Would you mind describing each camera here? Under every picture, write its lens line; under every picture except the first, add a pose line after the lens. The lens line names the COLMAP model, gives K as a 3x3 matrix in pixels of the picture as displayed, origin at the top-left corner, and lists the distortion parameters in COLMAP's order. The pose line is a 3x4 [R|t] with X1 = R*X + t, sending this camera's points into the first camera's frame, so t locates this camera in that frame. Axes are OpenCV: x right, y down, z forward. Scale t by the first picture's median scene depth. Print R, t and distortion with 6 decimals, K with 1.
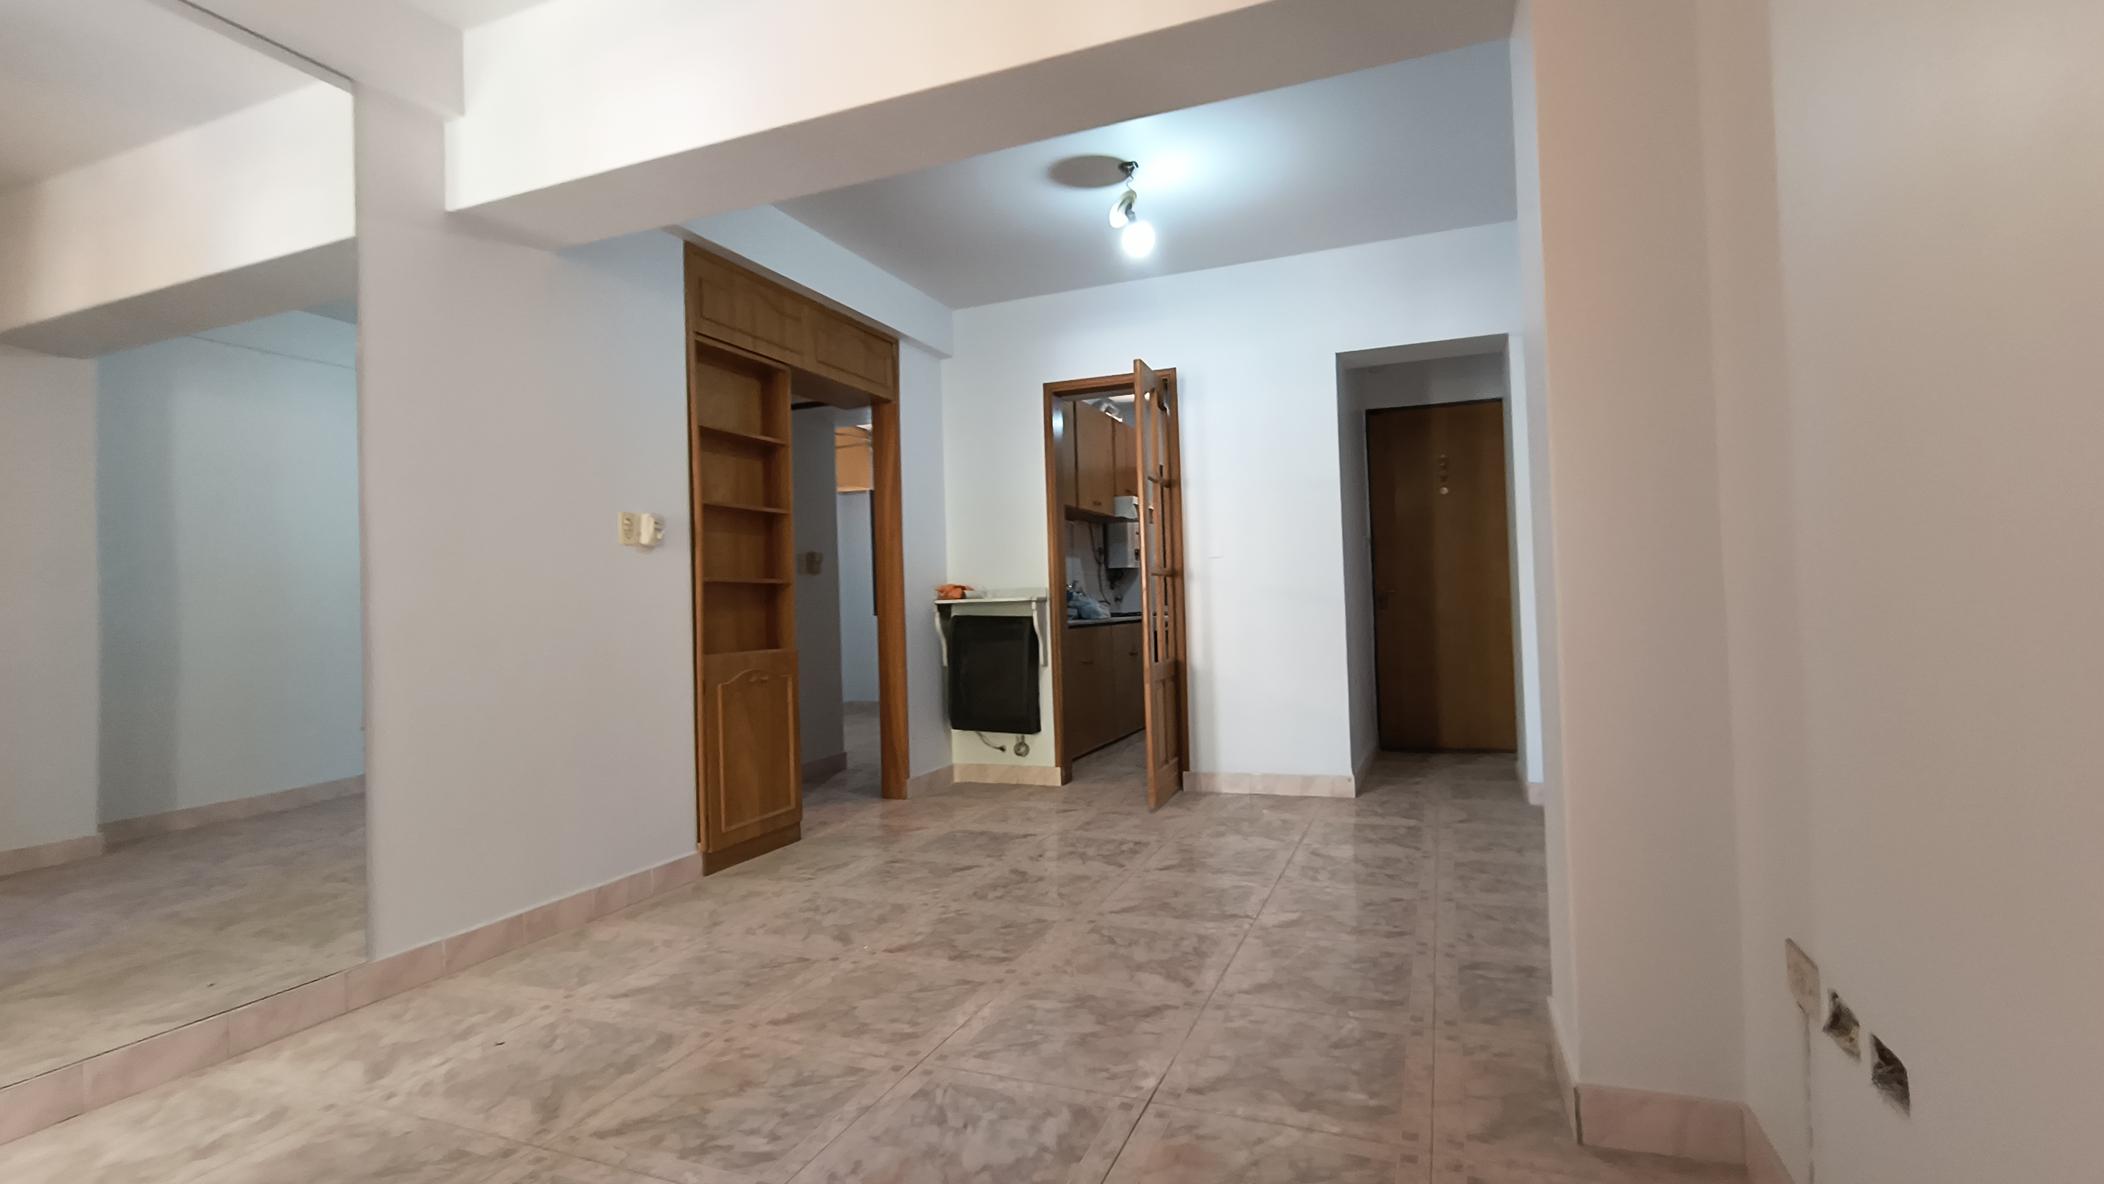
lens RADIAL K [[963.0, 0, 1058.9], [0, 963.0, 585.5], [0, 0, 1]] dist [-0.004444, 0.001797]
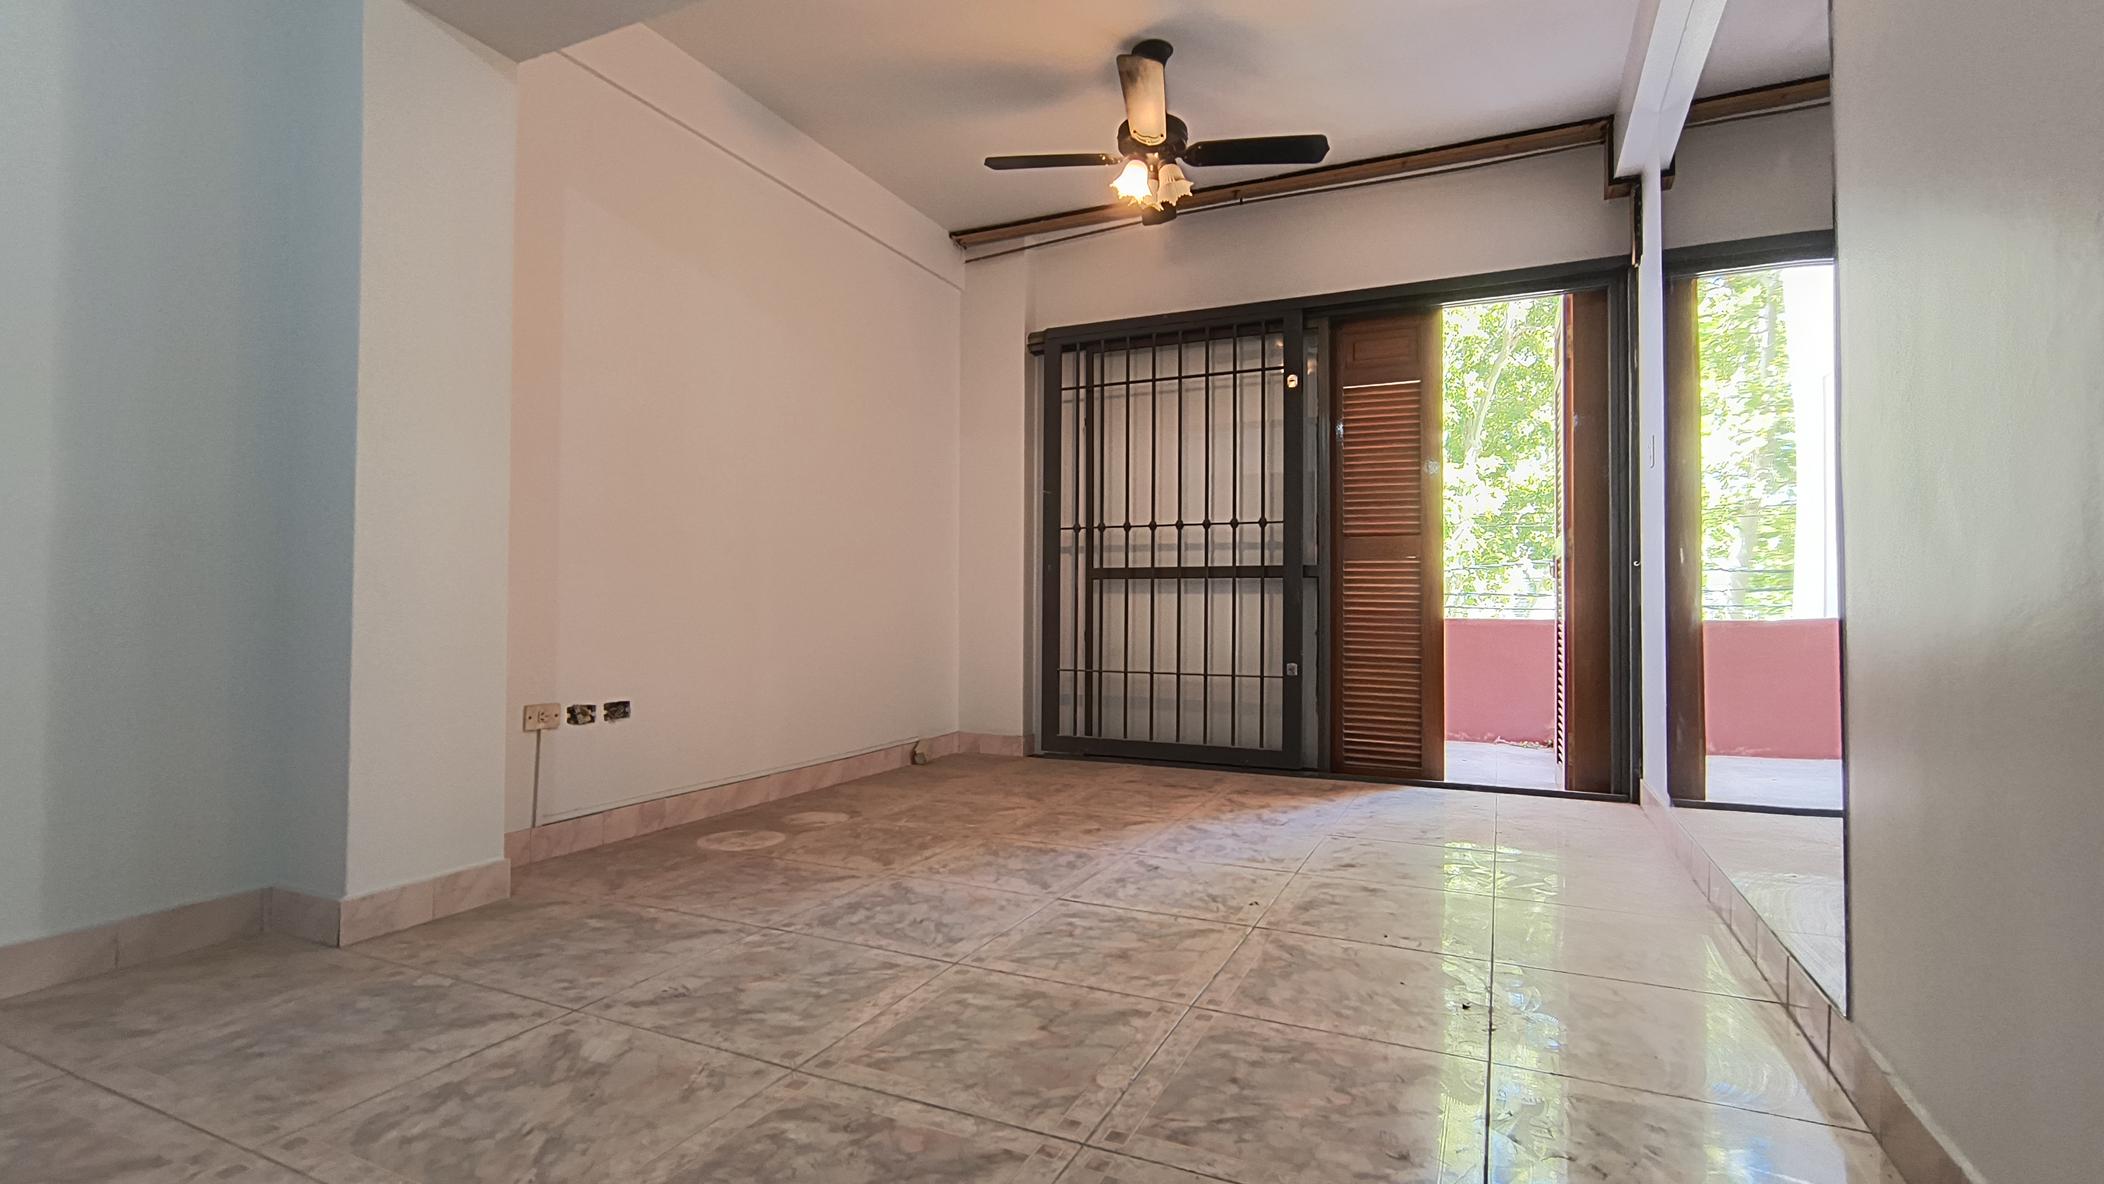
lens RADIAL K [[963.0, 0, 1053.9], [0, 963.0, 597.3], [0, 0, 1]] dist [-0.004444, 0.001797]
pose [[-0.998027, 0.027375, 0.056510, -0.276204], [0.025399, 0.999050, -0.035398, 0.143762], [-0.057425, -0.033893, -0.997774, 1.766159]]
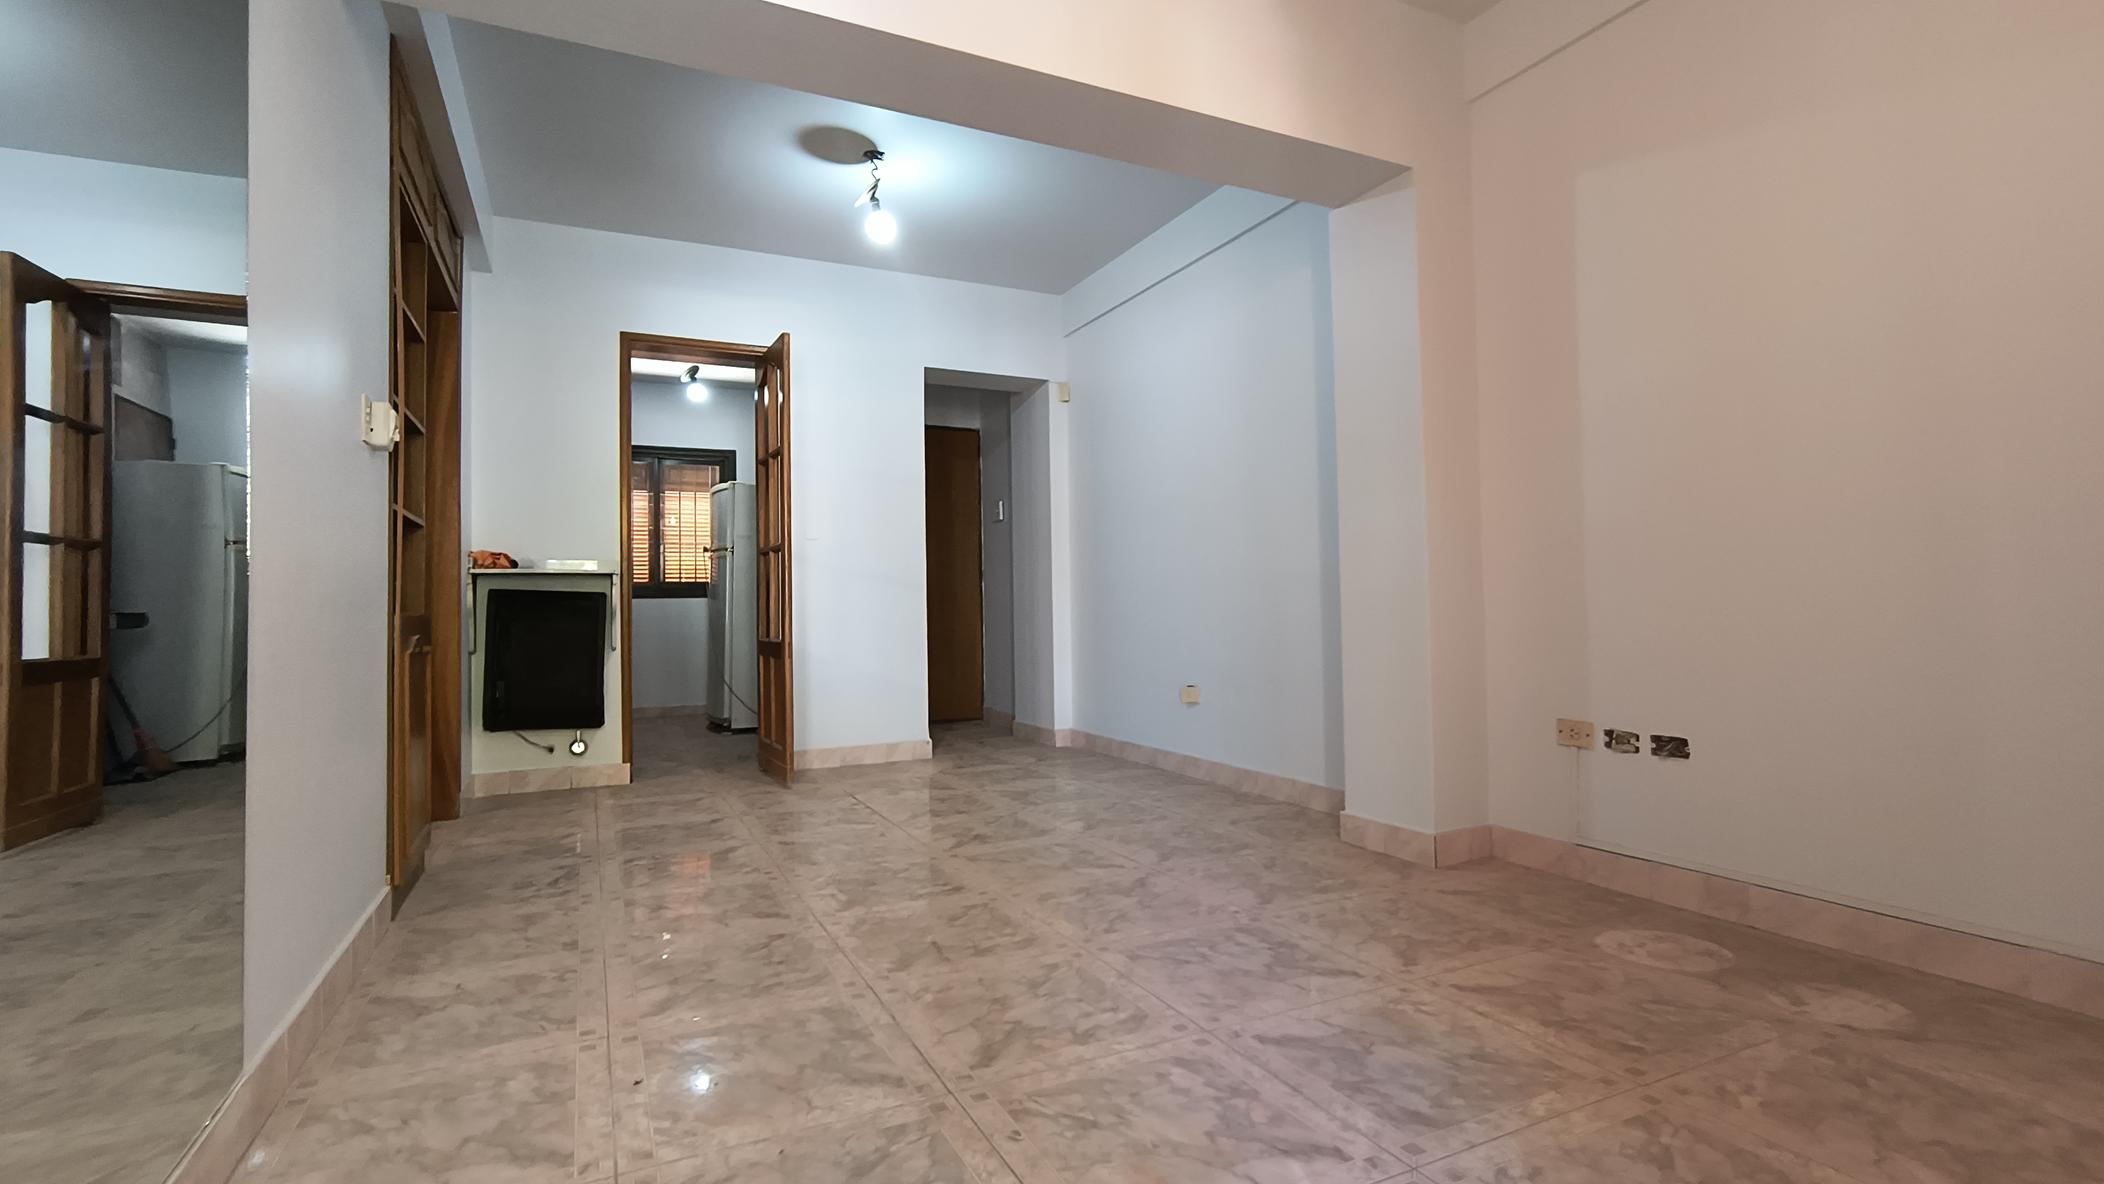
lens RADIAL K [[963.0, 0, 1060.1], [0, 963.0, 587.0], [0, 0, 1]] dist [-0.004444, 0.001797]
pose [[0.669327, 0.040266, 0.741876, -0.889637], [-0.022157, 0.999168, -0.034240, 0.107569], [-0.742637, 0.006480, 0.669663, 0.245875]]
